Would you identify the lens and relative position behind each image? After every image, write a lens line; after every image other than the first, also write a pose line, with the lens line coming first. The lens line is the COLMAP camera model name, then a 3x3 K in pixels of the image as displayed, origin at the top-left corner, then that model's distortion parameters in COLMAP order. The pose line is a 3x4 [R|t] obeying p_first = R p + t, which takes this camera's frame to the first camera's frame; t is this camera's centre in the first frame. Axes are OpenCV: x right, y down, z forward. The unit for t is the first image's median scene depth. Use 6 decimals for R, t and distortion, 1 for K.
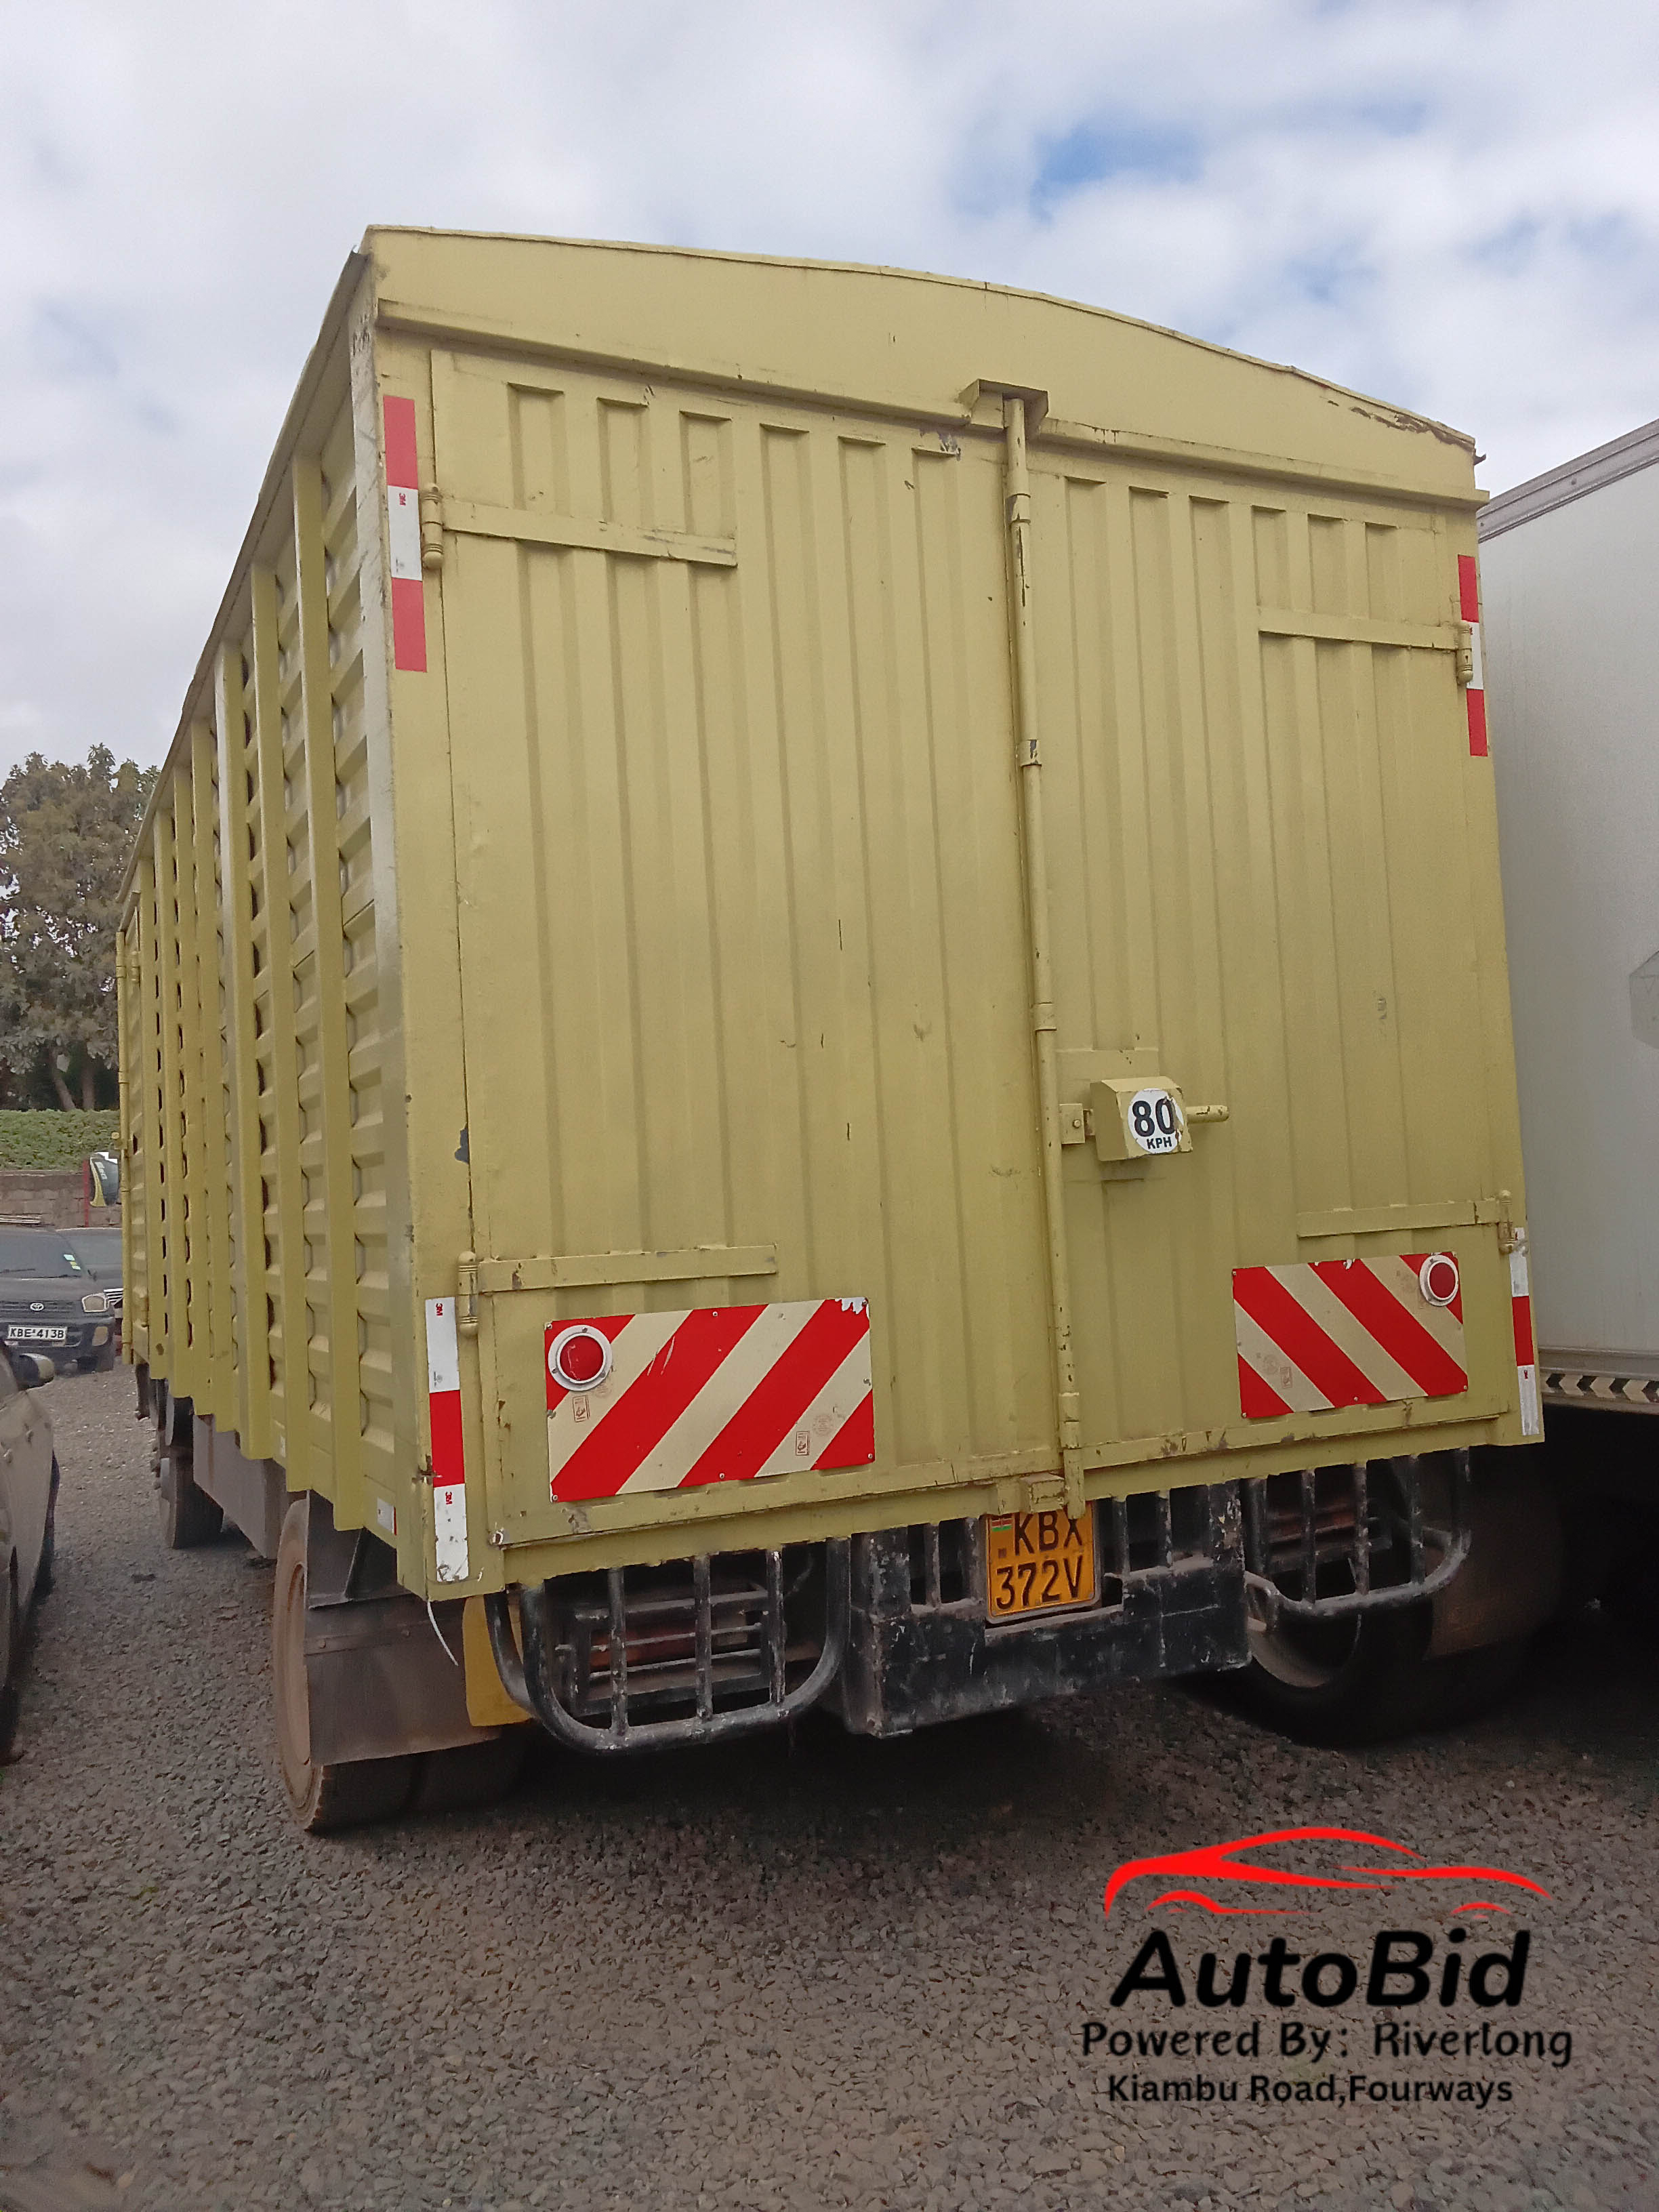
lens RADIAL K [[1773.9, 0, 839.4], [0, 1773.9, 1108.8], [0, 0, 1]] dist [0.128539, -0.193523]
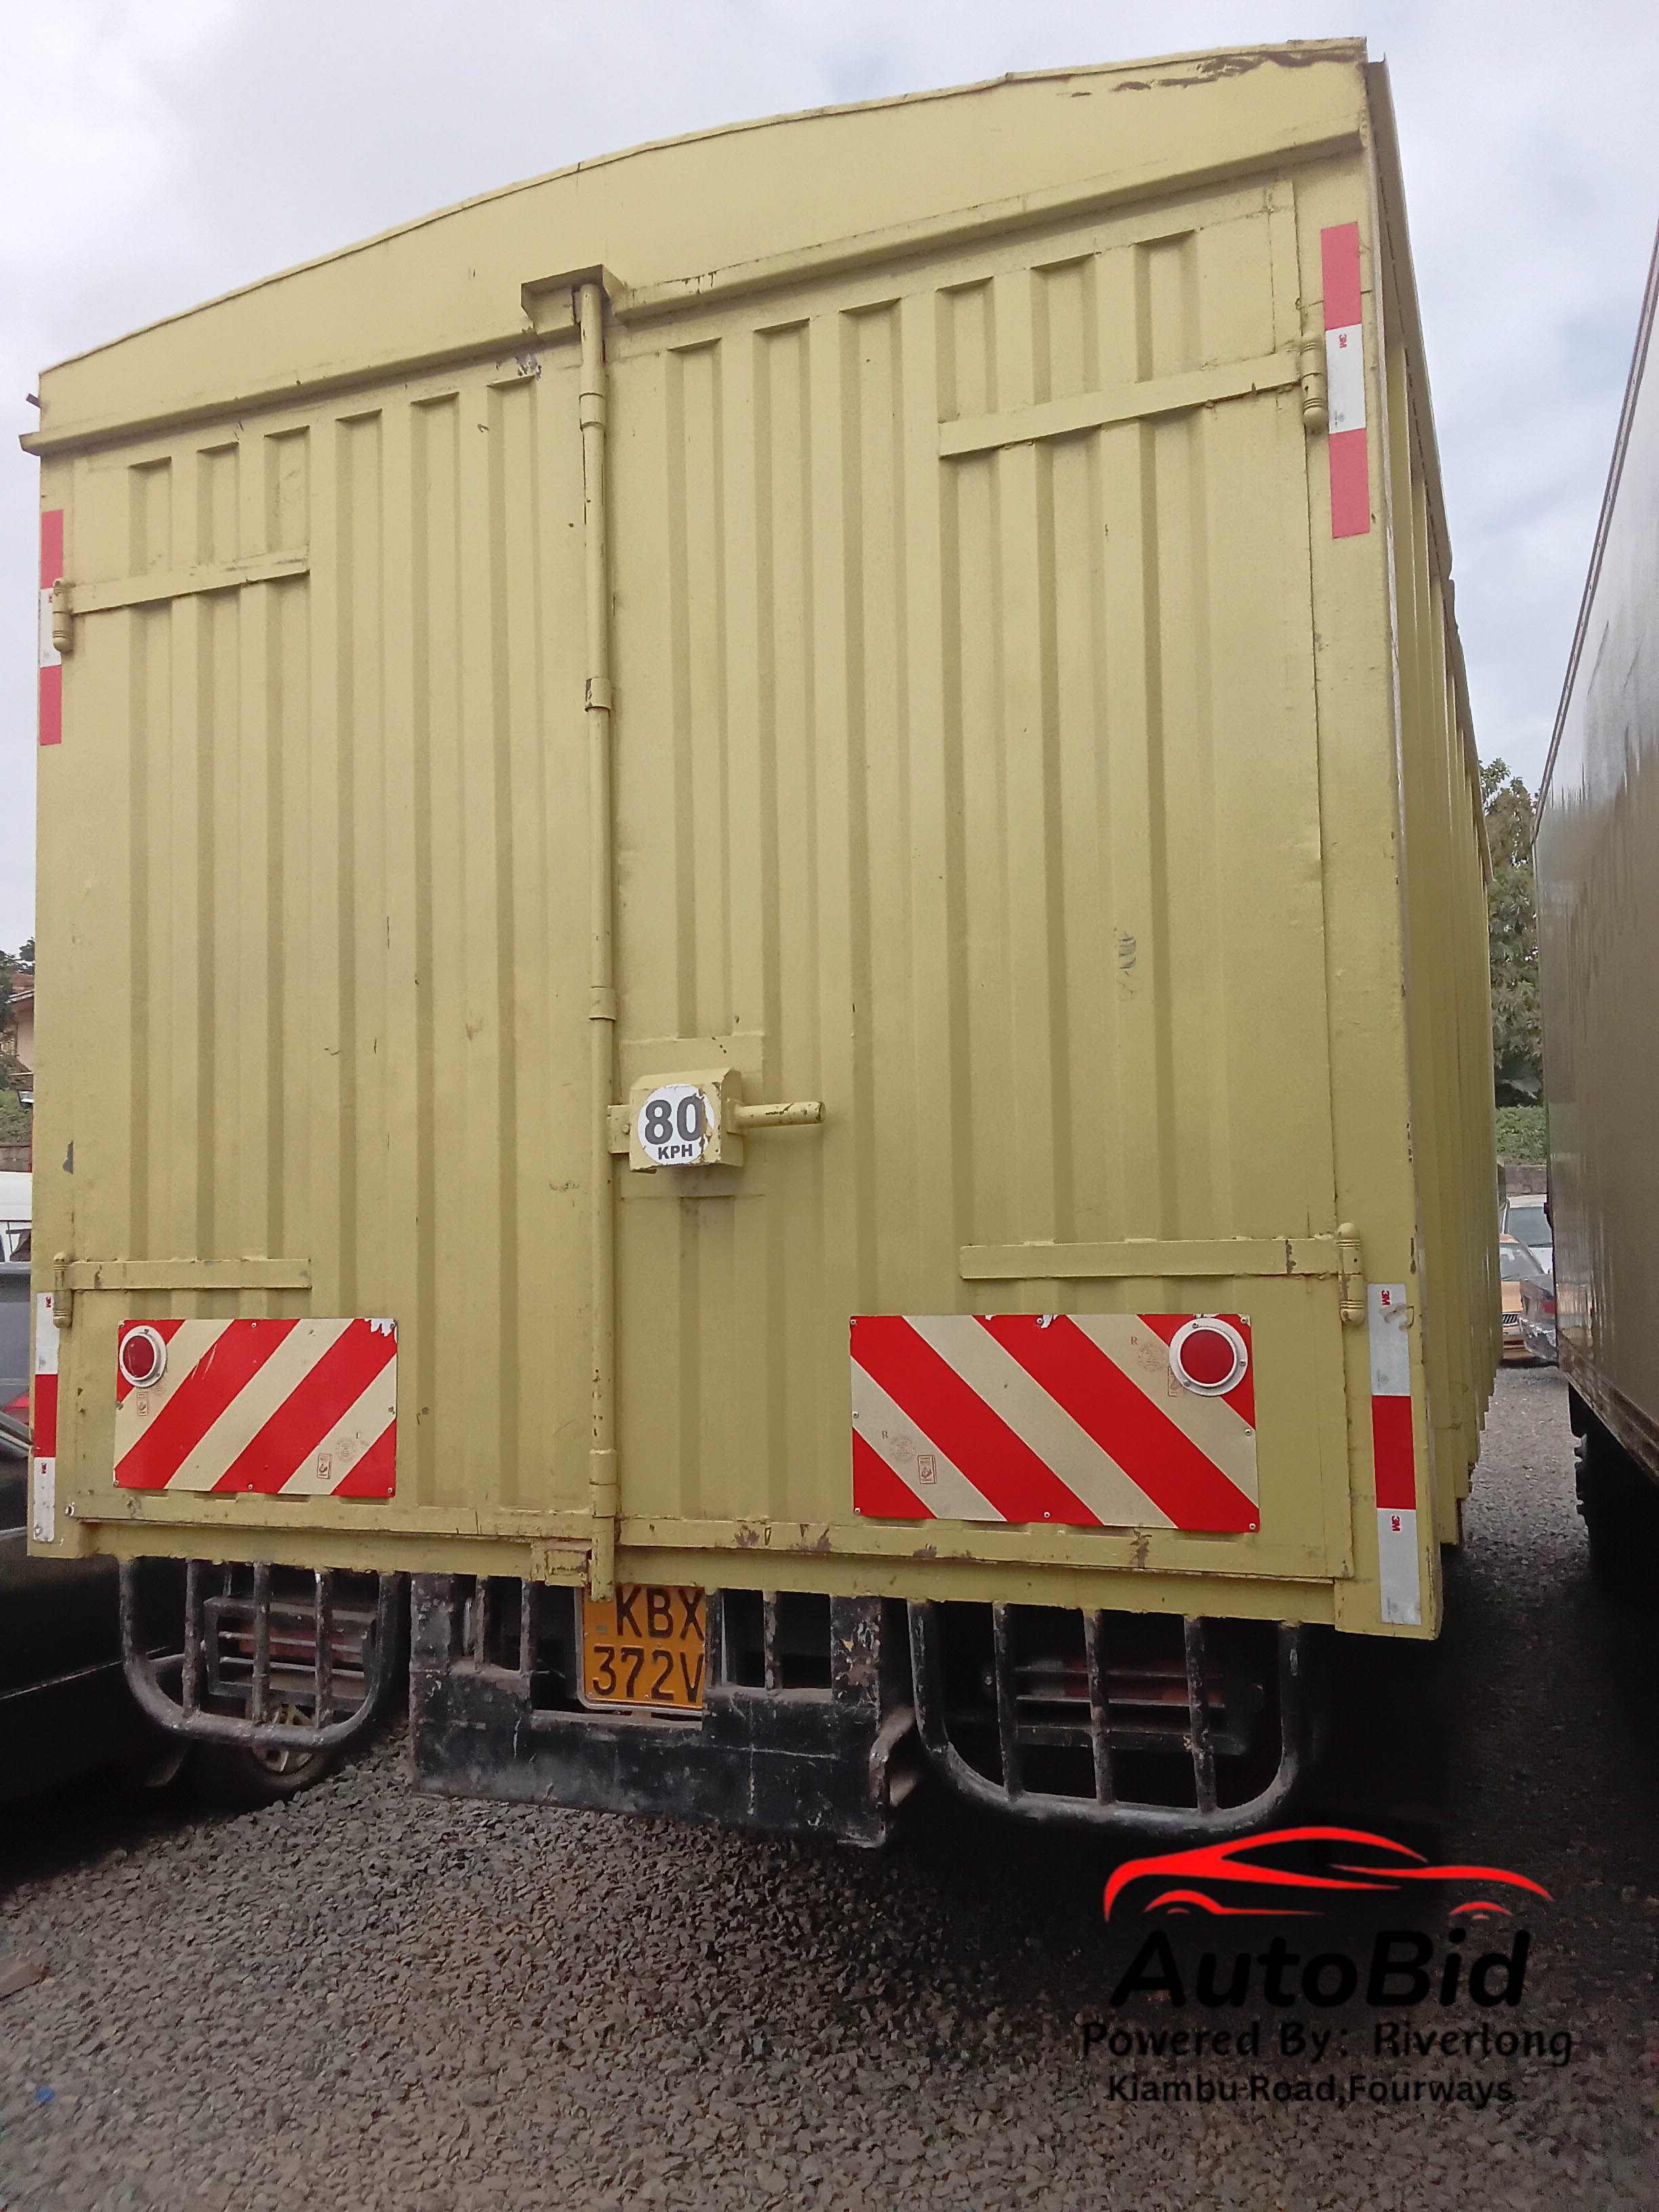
lens RADIAL K [[1773.9, 0, 839.4], [0, 1773.9, 1108.8], [0, 0, 1]] dist [0.128539, -0.193523]
pose [[0.667029, -0.019588, -0.744775, 0.809970], [0.021288, 0.999747, -0.007228, 0.006953], [0.744728, -0.011033, 0.667277, 0.509488]]
